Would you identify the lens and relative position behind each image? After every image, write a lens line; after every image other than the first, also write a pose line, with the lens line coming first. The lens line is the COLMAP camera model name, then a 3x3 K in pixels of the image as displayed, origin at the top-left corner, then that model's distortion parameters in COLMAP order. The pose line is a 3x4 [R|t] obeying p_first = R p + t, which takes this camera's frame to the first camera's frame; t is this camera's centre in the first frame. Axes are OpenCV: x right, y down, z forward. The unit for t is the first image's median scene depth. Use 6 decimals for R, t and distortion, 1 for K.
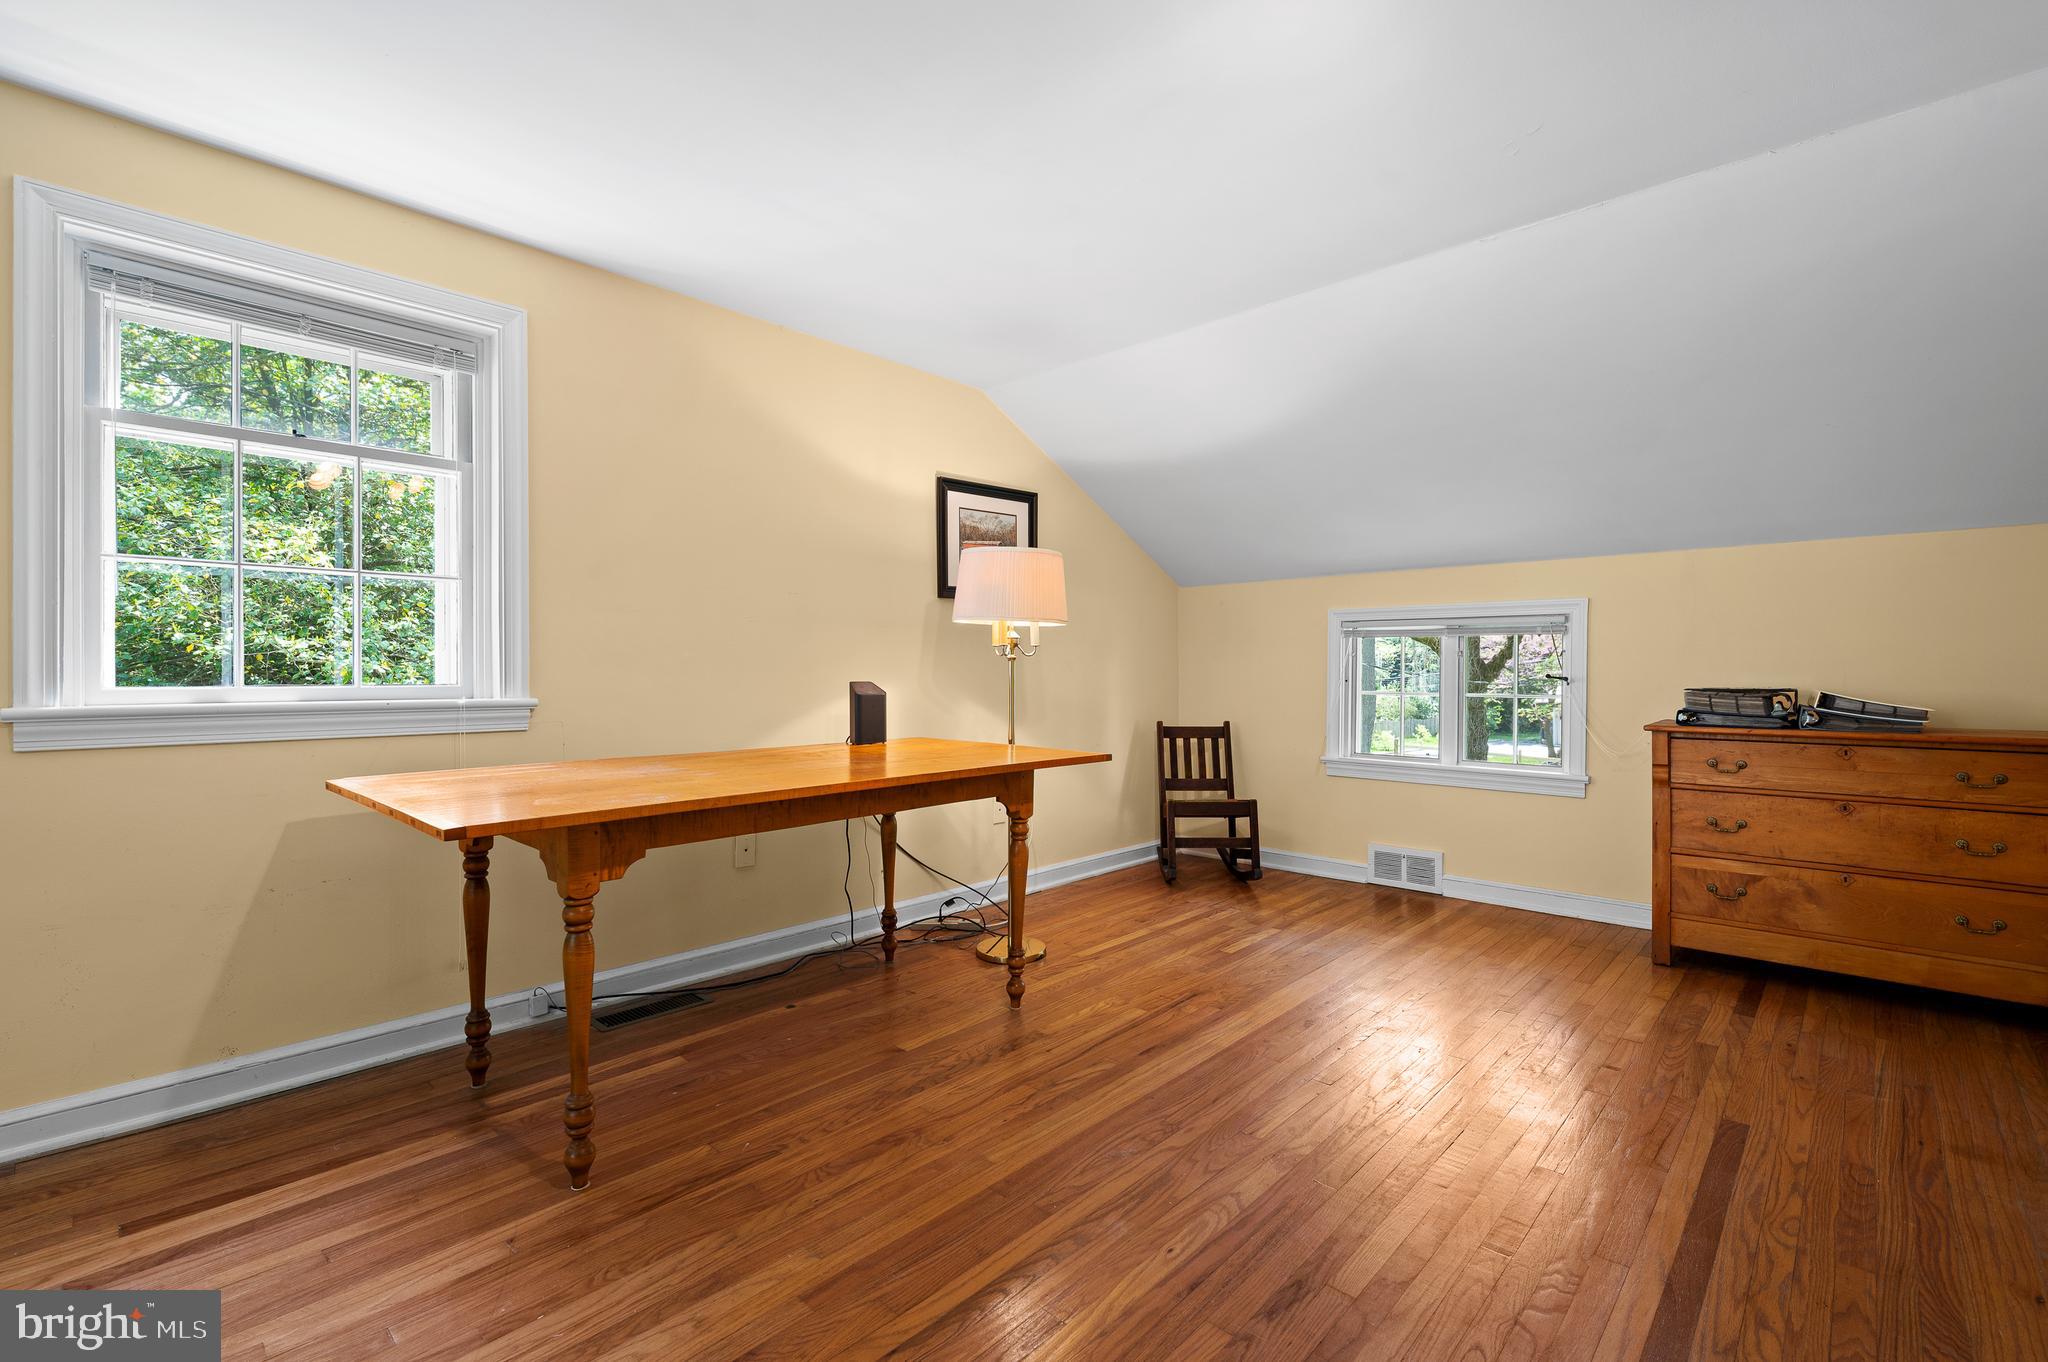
lens RADIAL K [[911.0, 0, 1024.0], [0, 911.0, 678.5], [0, 0, 1]] dist [0.000913, 0.000588]
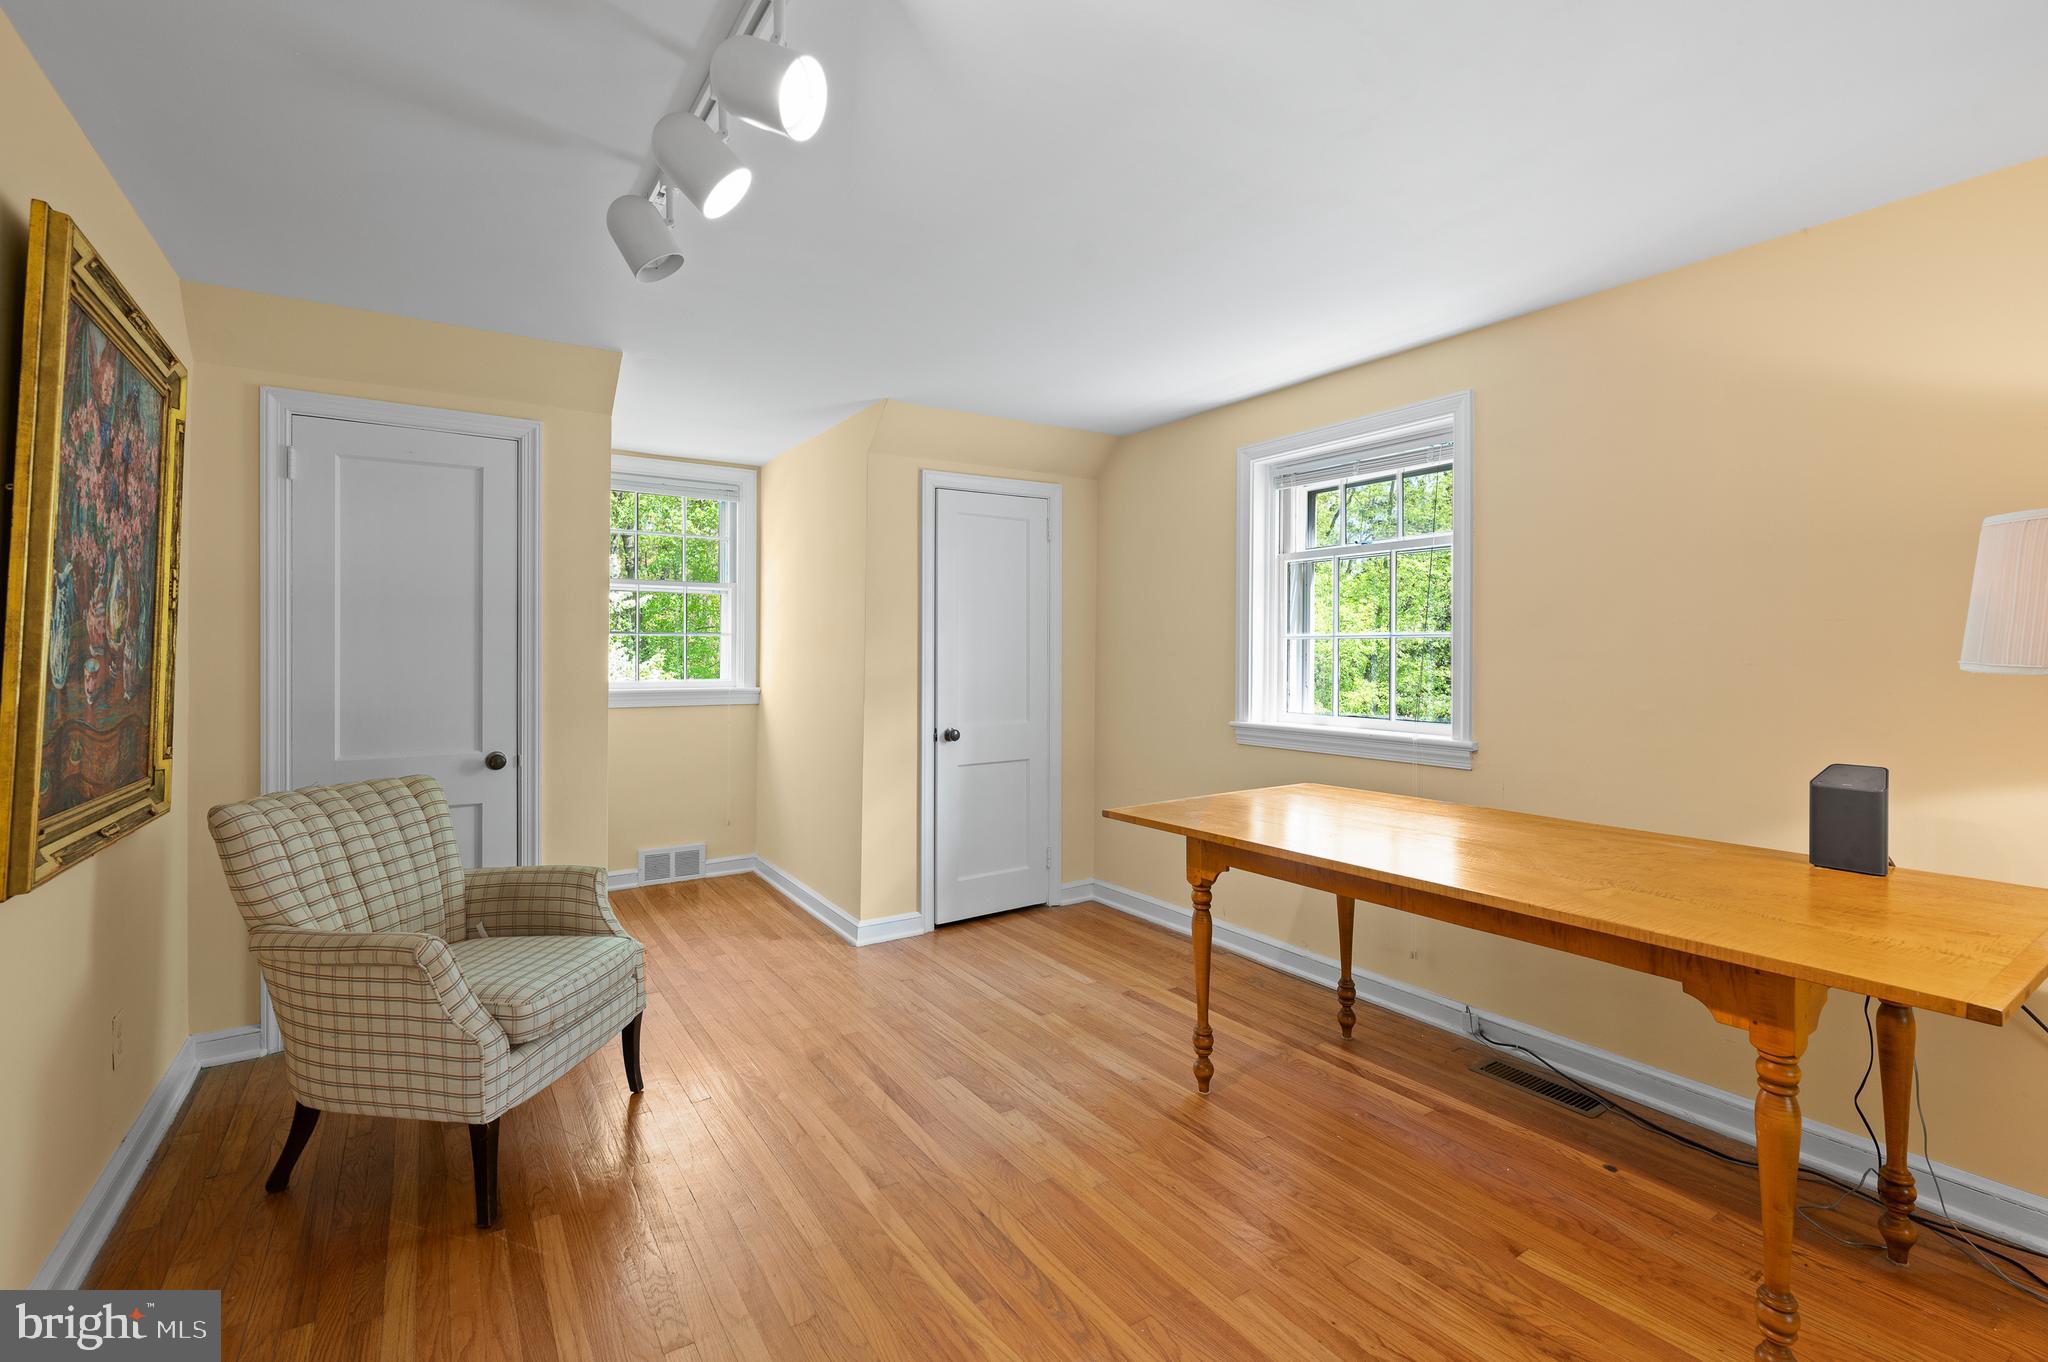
lens RADIAL K [[911.0, 0, 1028.1], [0, 911.0, 660.6], [0, 0, 1]] dist [0.000913, 0.000588]
pose [[-0.232067, 0.004555, -0.972689, 0.756981], [-0.008993, 0.999936, 0.006828, -0.090368], [0.972658, 0.010332, -0.232011, 0.855883]]
